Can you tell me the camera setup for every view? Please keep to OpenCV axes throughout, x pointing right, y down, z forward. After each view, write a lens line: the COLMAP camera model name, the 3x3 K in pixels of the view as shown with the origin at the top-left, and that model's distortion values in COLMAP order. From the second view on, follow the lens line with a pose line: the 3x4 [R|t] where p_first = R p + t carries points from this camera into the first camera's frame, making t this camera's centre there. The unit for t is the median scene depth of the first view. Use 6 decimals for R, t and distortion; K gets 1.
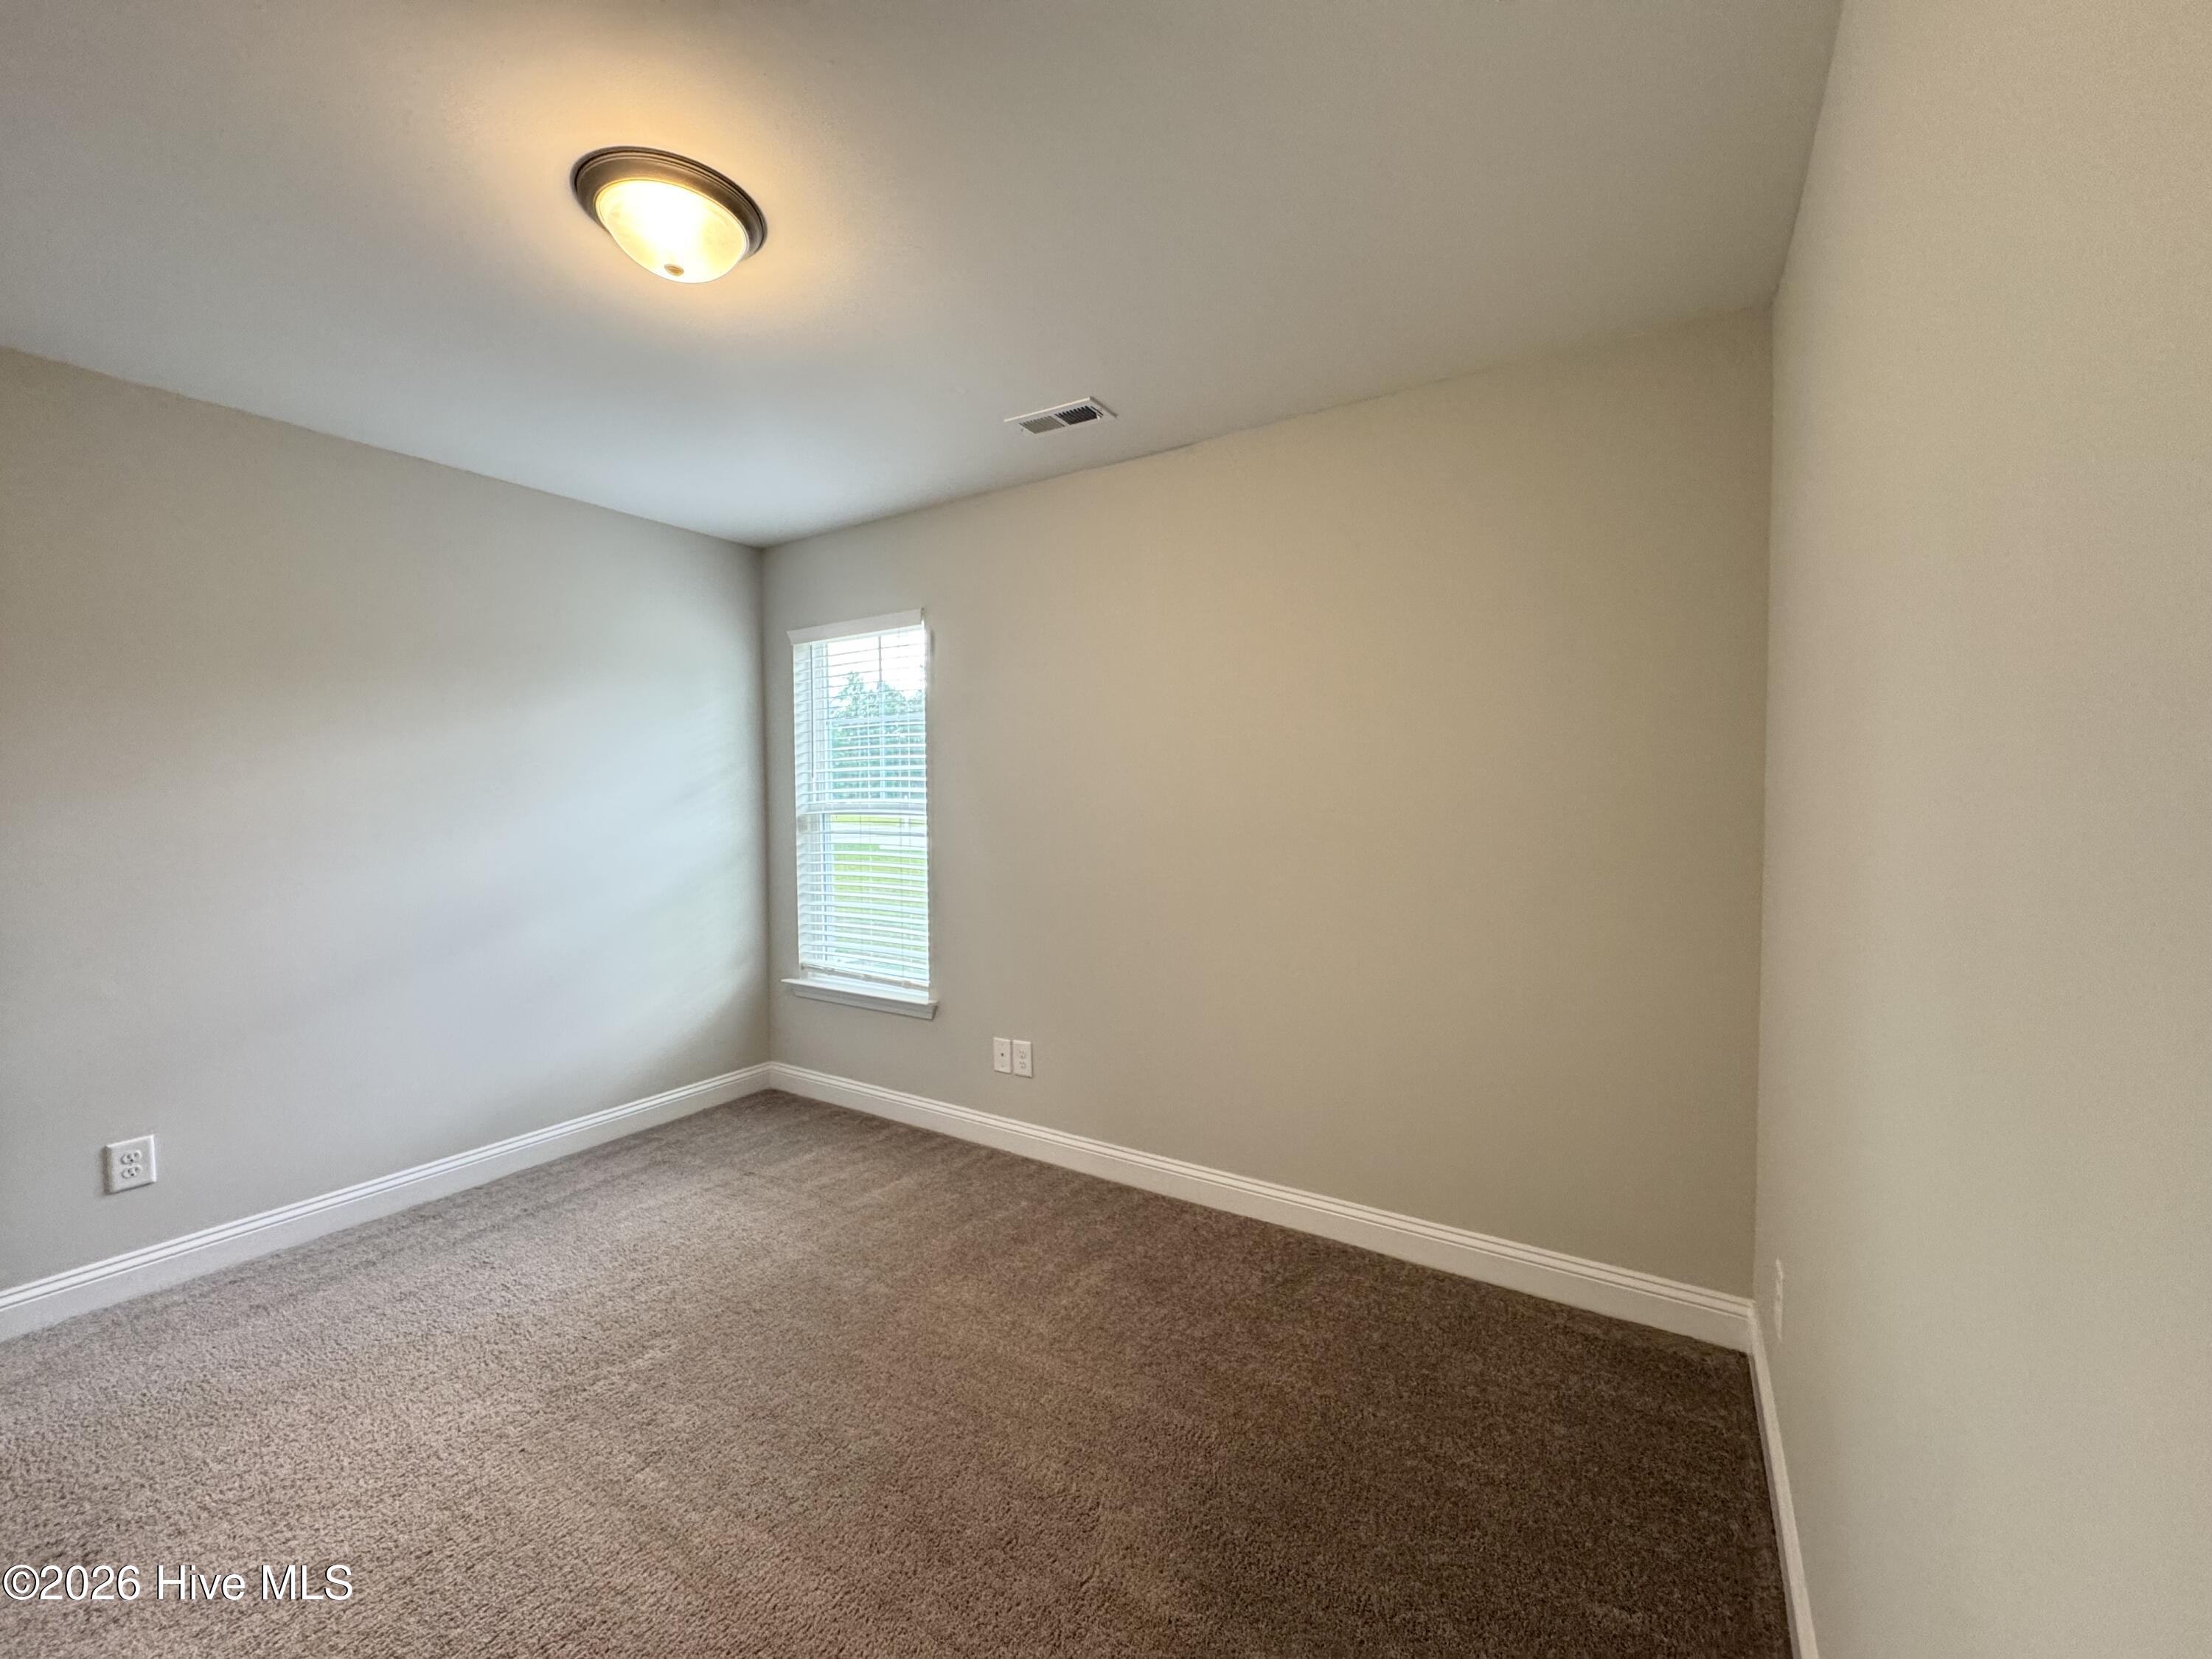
lens RADIAL K [[878.9, 0, 1109.2], [0, 878.9, 825.0], [0, 0, 1]] dist [-0.003030, 0.000808]
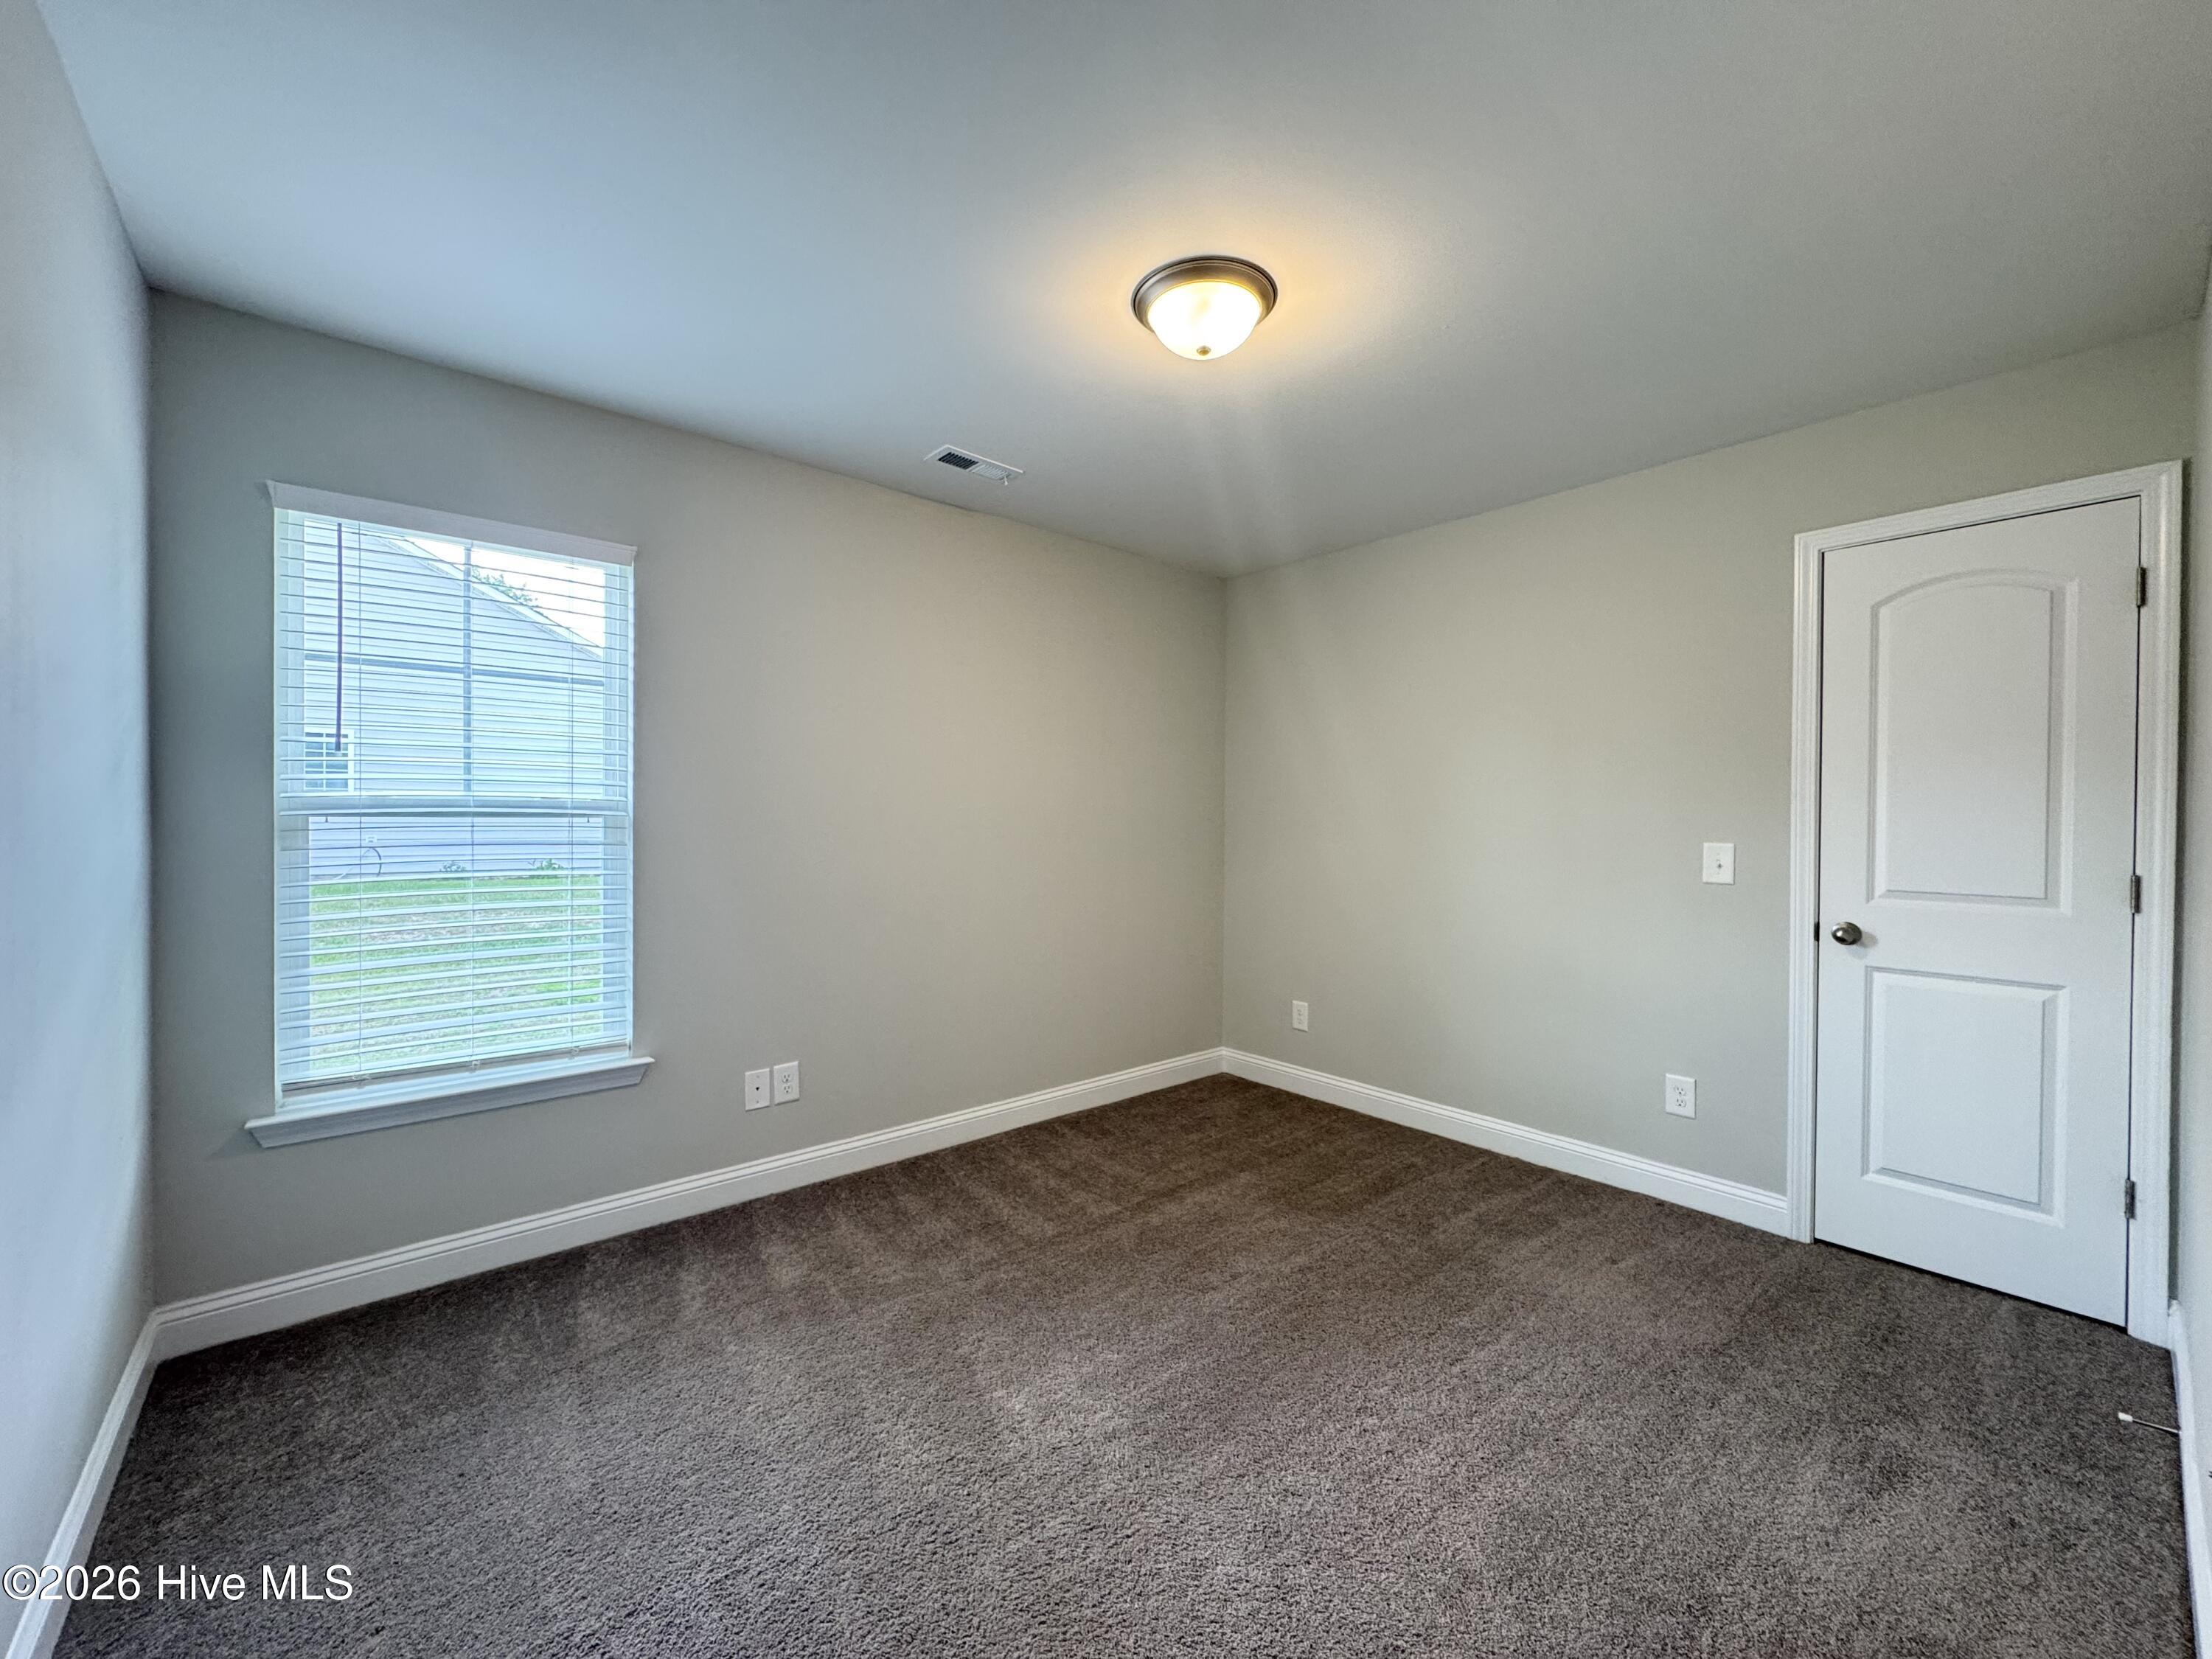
lens RADIAL K [[878.9, 0, 1109.2], [0, 878.9, 825.0], [0, 0, 1]] dist [-0.003030, 0.000808]
pose [[0.280465, 0.003109, 0.959859, -0.858088], [0.018170, 0.999798, -0.008548, 0.012169], [-0.959692, 0.019838, 0.280352, 0.409121]]
